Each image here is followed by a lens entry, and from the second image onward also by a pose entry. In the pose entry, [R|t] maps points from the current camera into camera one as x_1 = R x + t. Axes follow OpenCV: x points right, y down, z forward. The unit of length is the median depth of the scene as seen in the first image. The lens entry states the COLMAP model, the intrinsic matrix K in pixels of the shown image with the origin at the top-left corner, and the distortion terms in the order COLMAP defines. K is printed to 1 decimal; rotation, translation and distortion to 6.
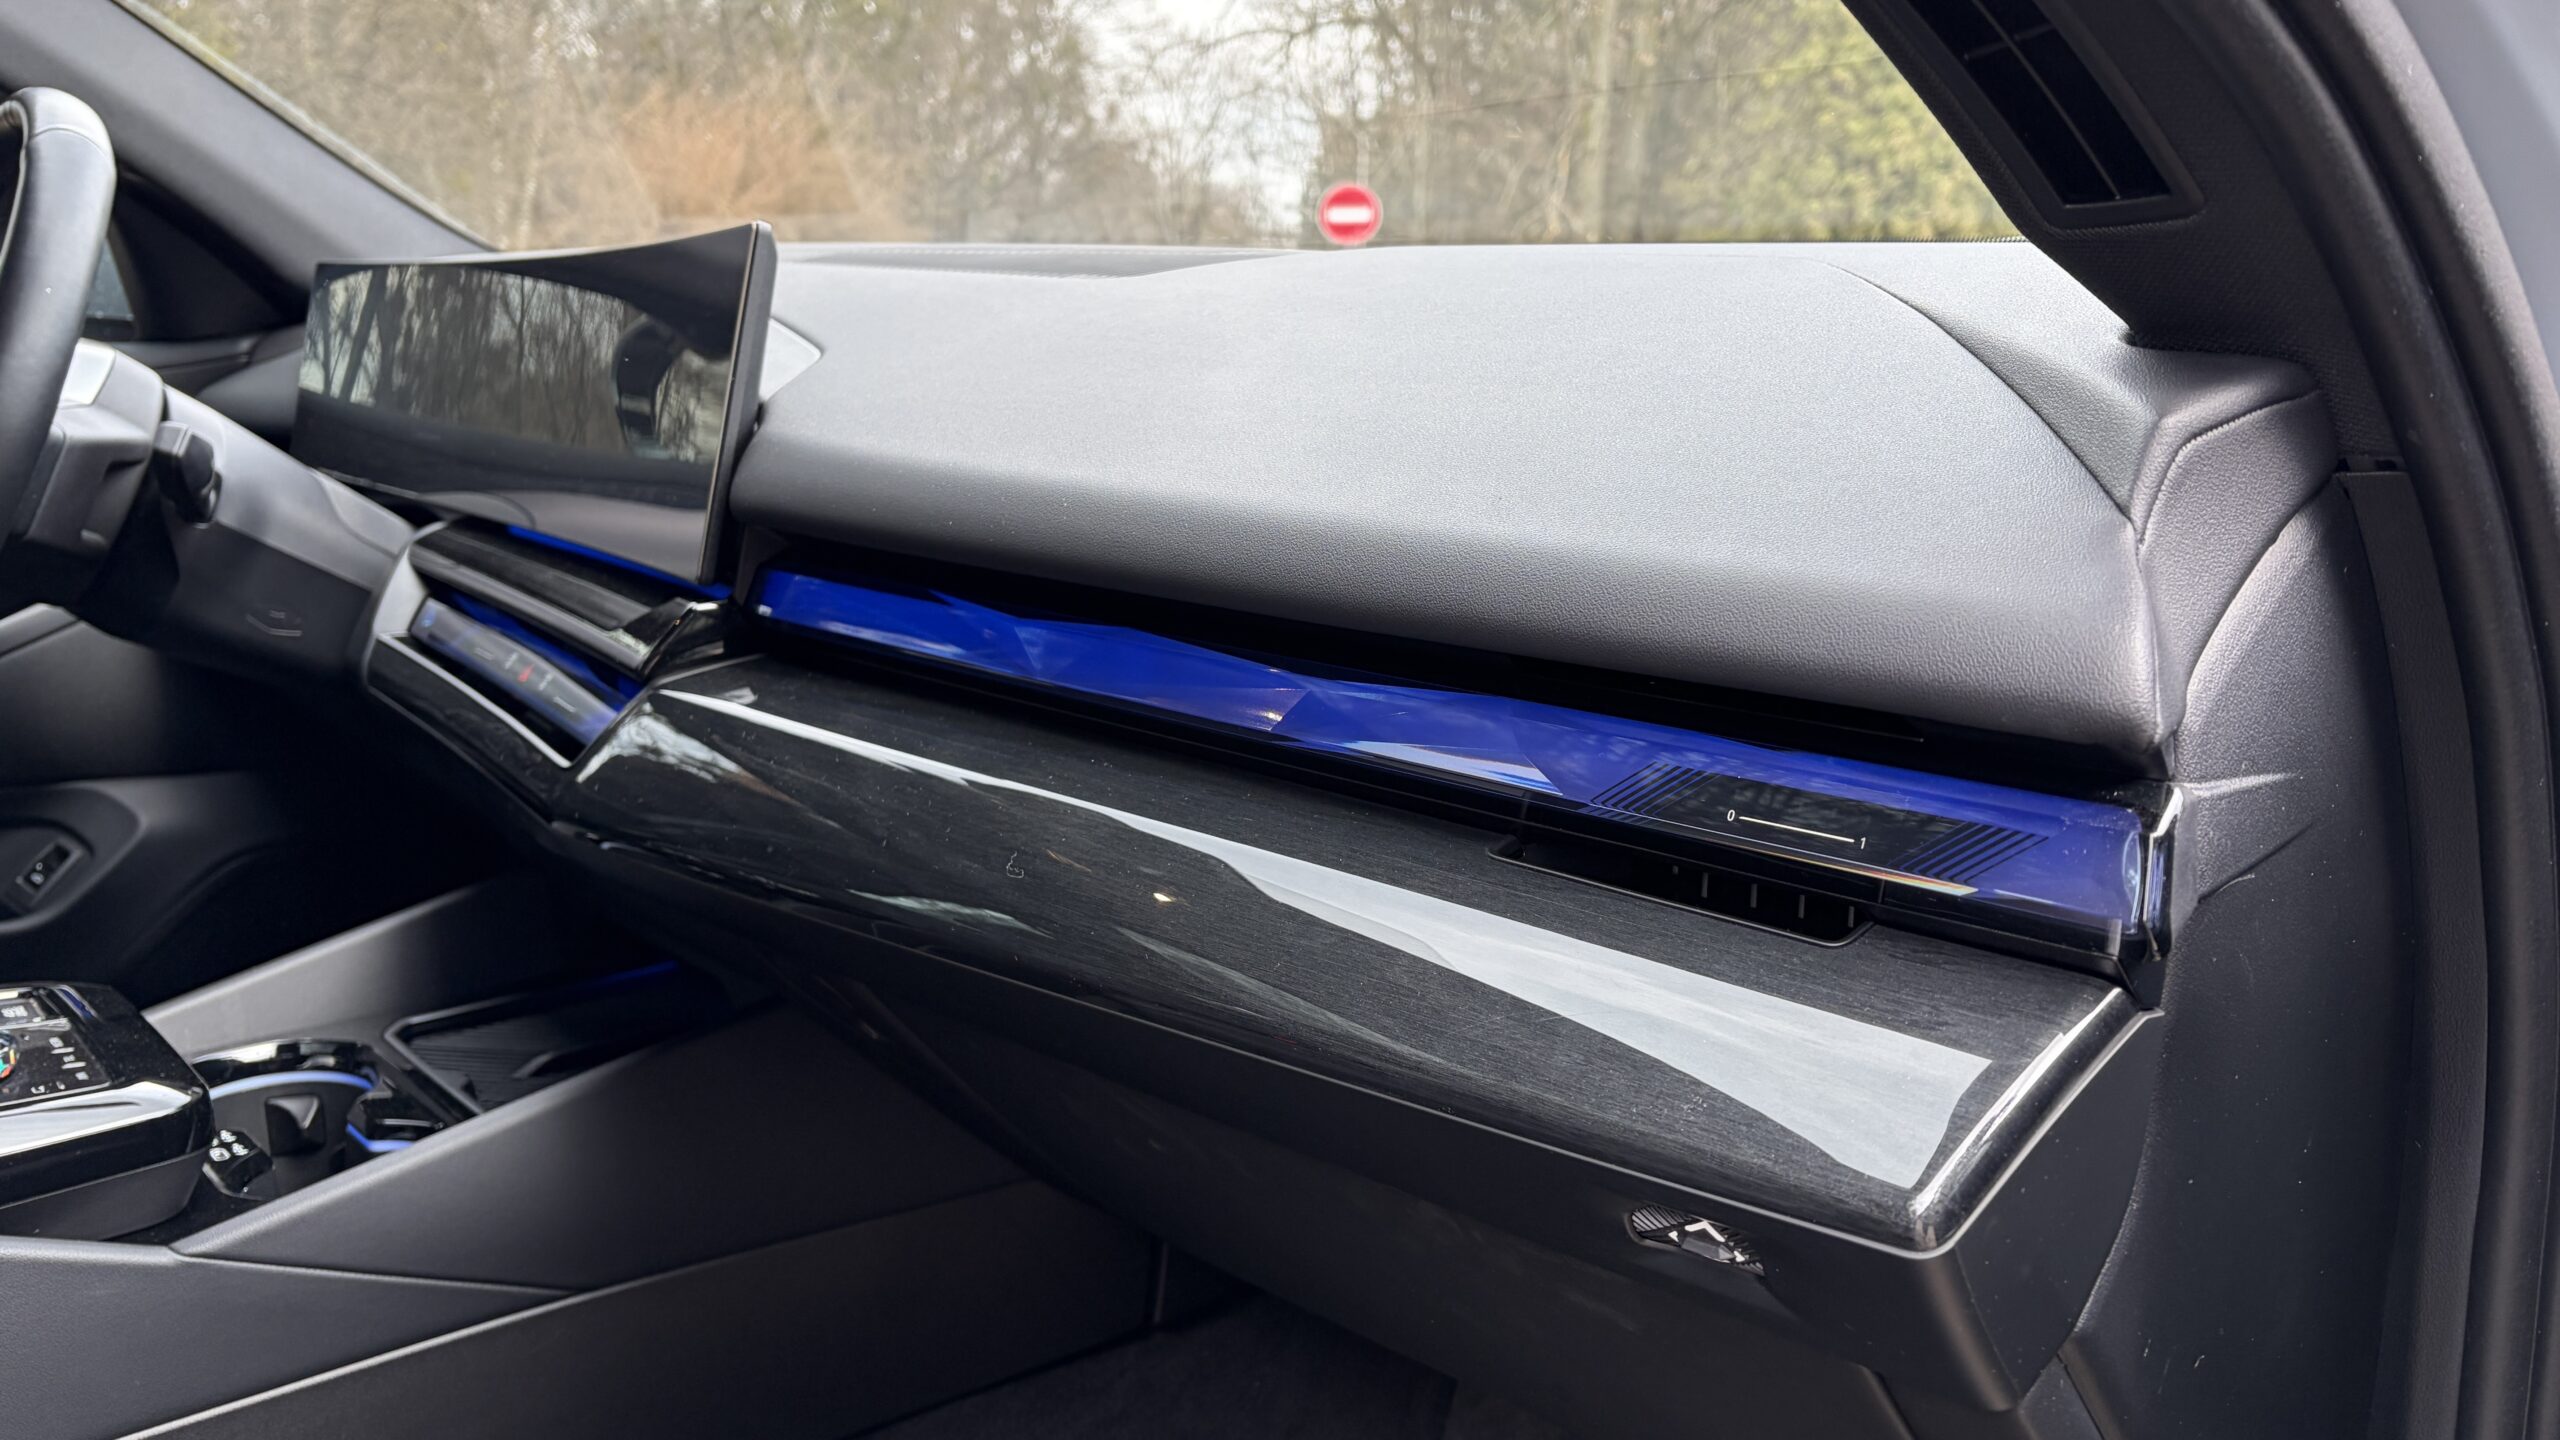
lens RADIAL K [[1900.6, 0, 1280.0], [0, 1900.6, 720.0], [0, 0, 1]] dist [0.068235, -0.104838]
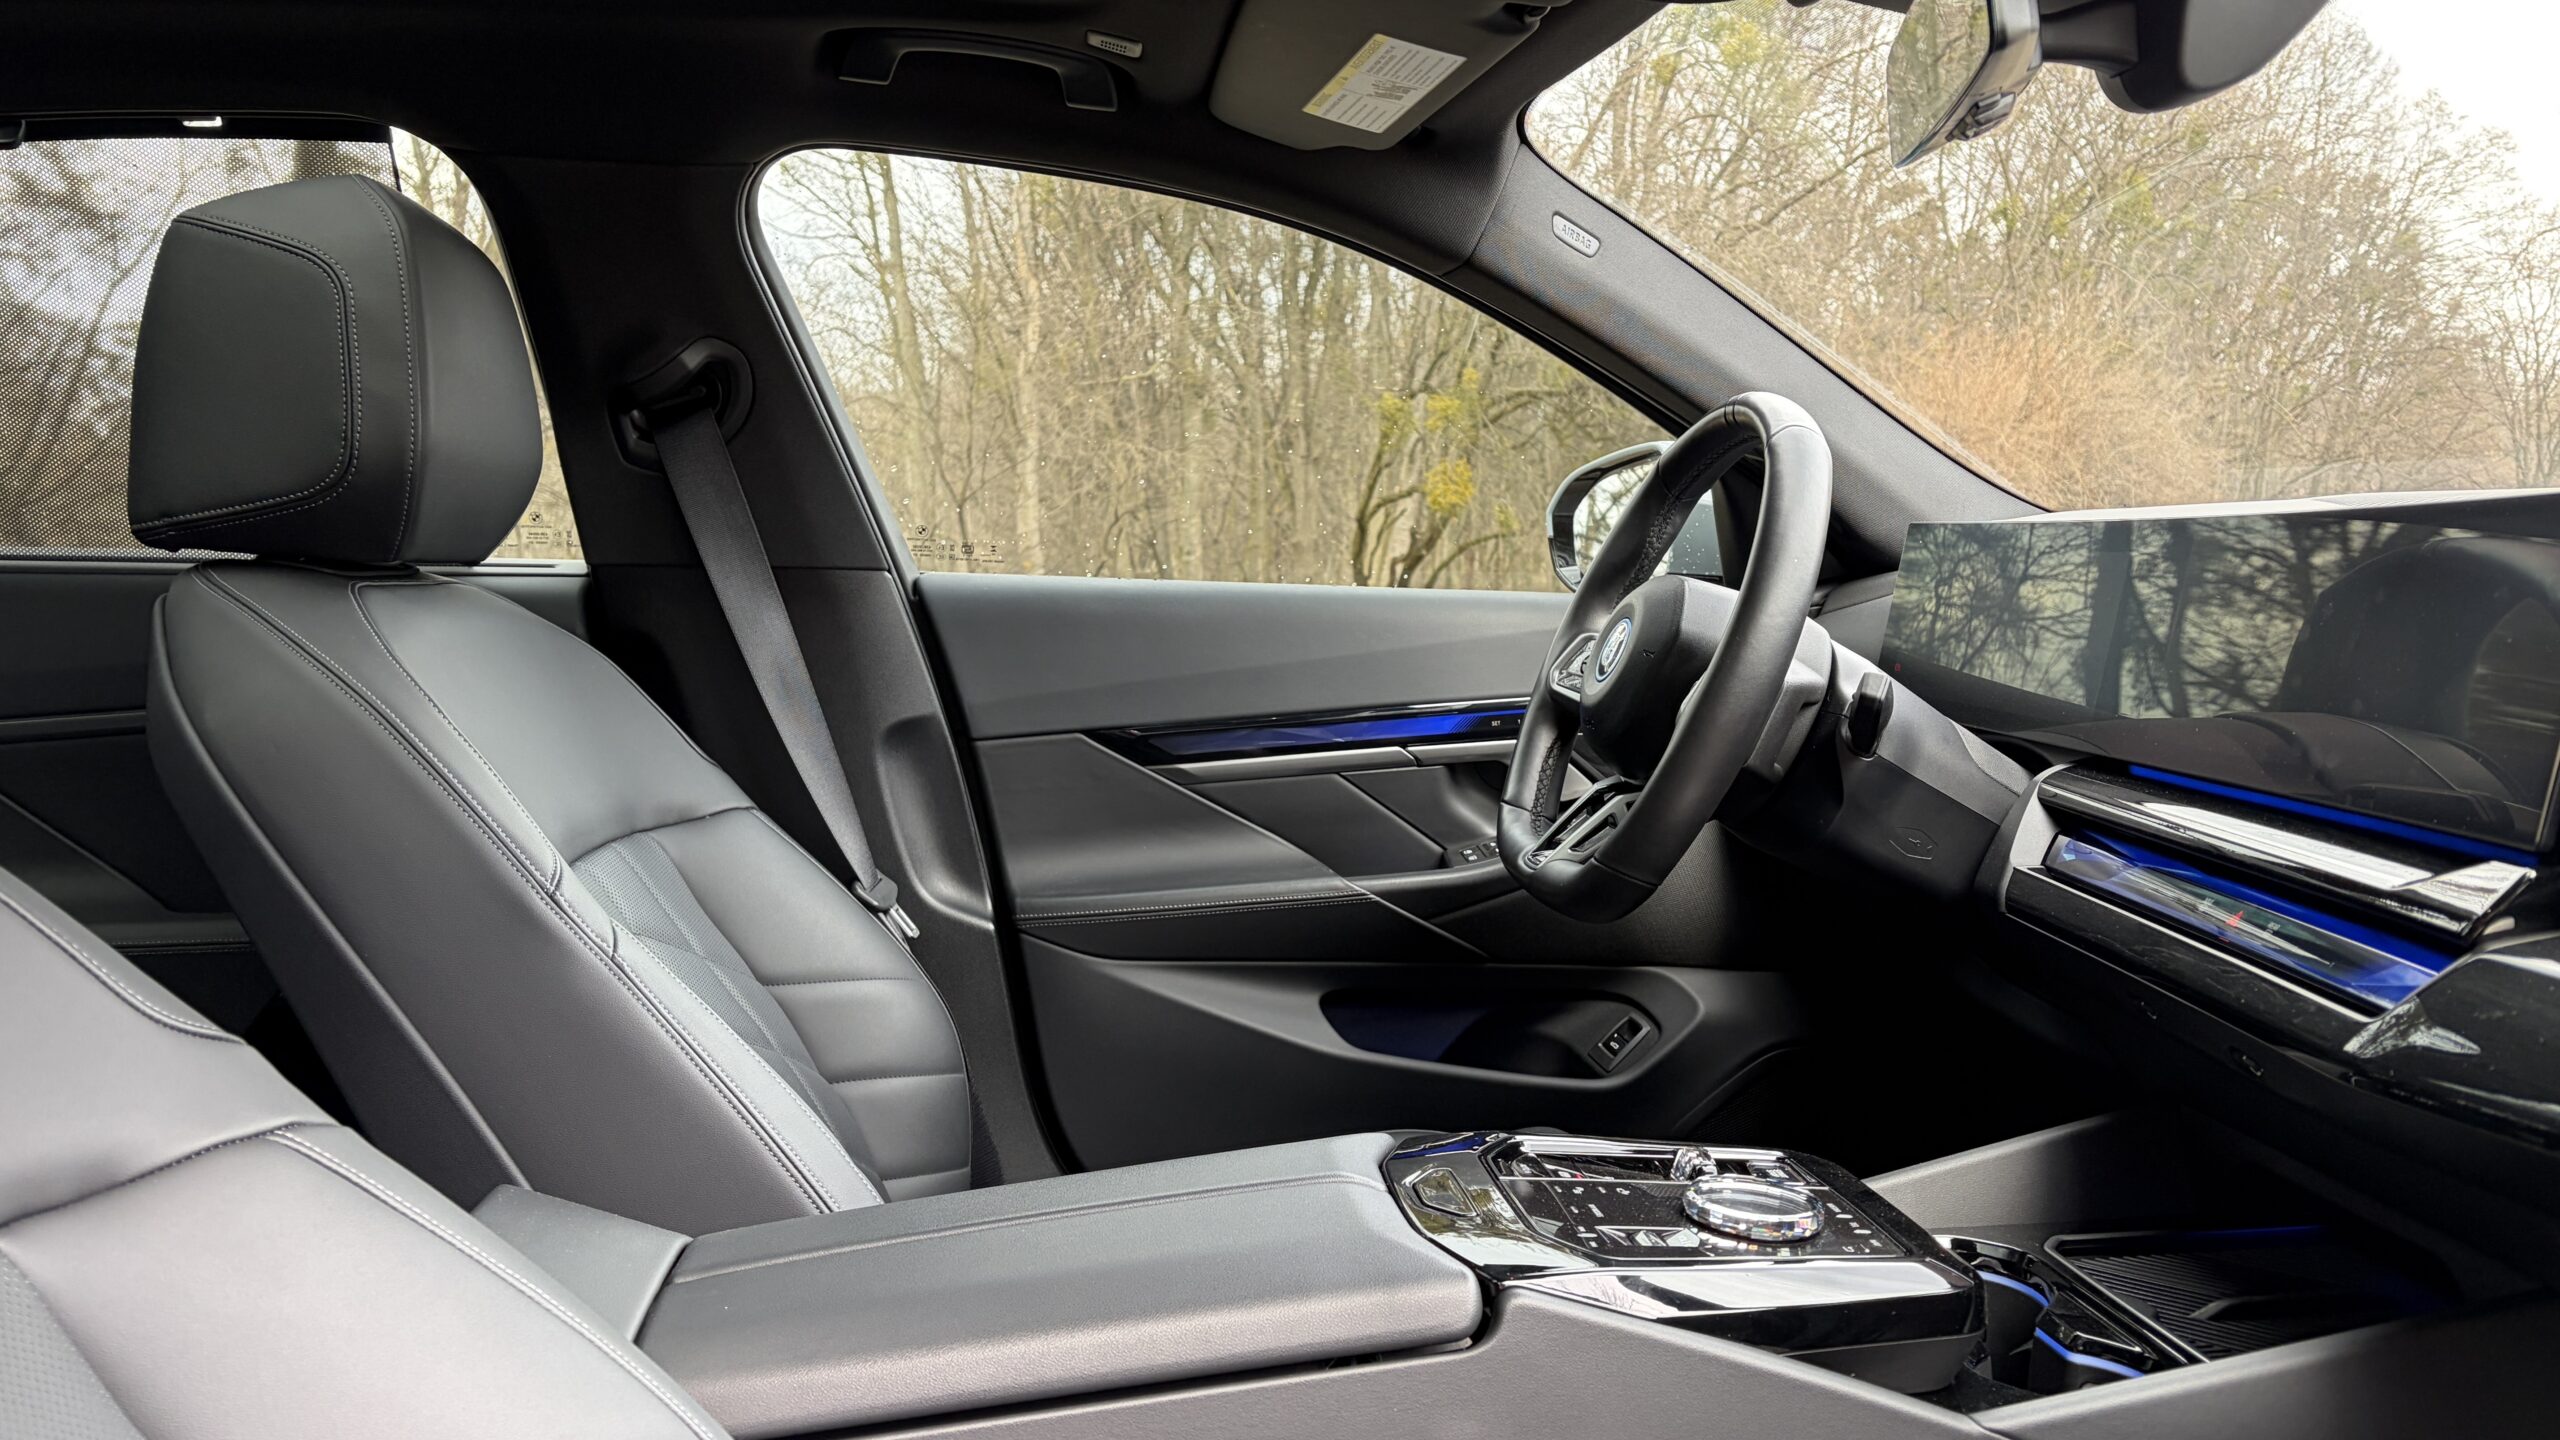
lens RADIAL K [[1900.6, 0, 1280.0], [0, 1900.6, 720.0], [0, 0, 1]] dist [0.068235, -0.104838]
pose [[0.820037, 0.028197, -0.571615, -0.151828], [-0.094135, 0.991828, -0.086119, 0.004468], [0.564516, 0.124430, 0.815990, -0.095802]]
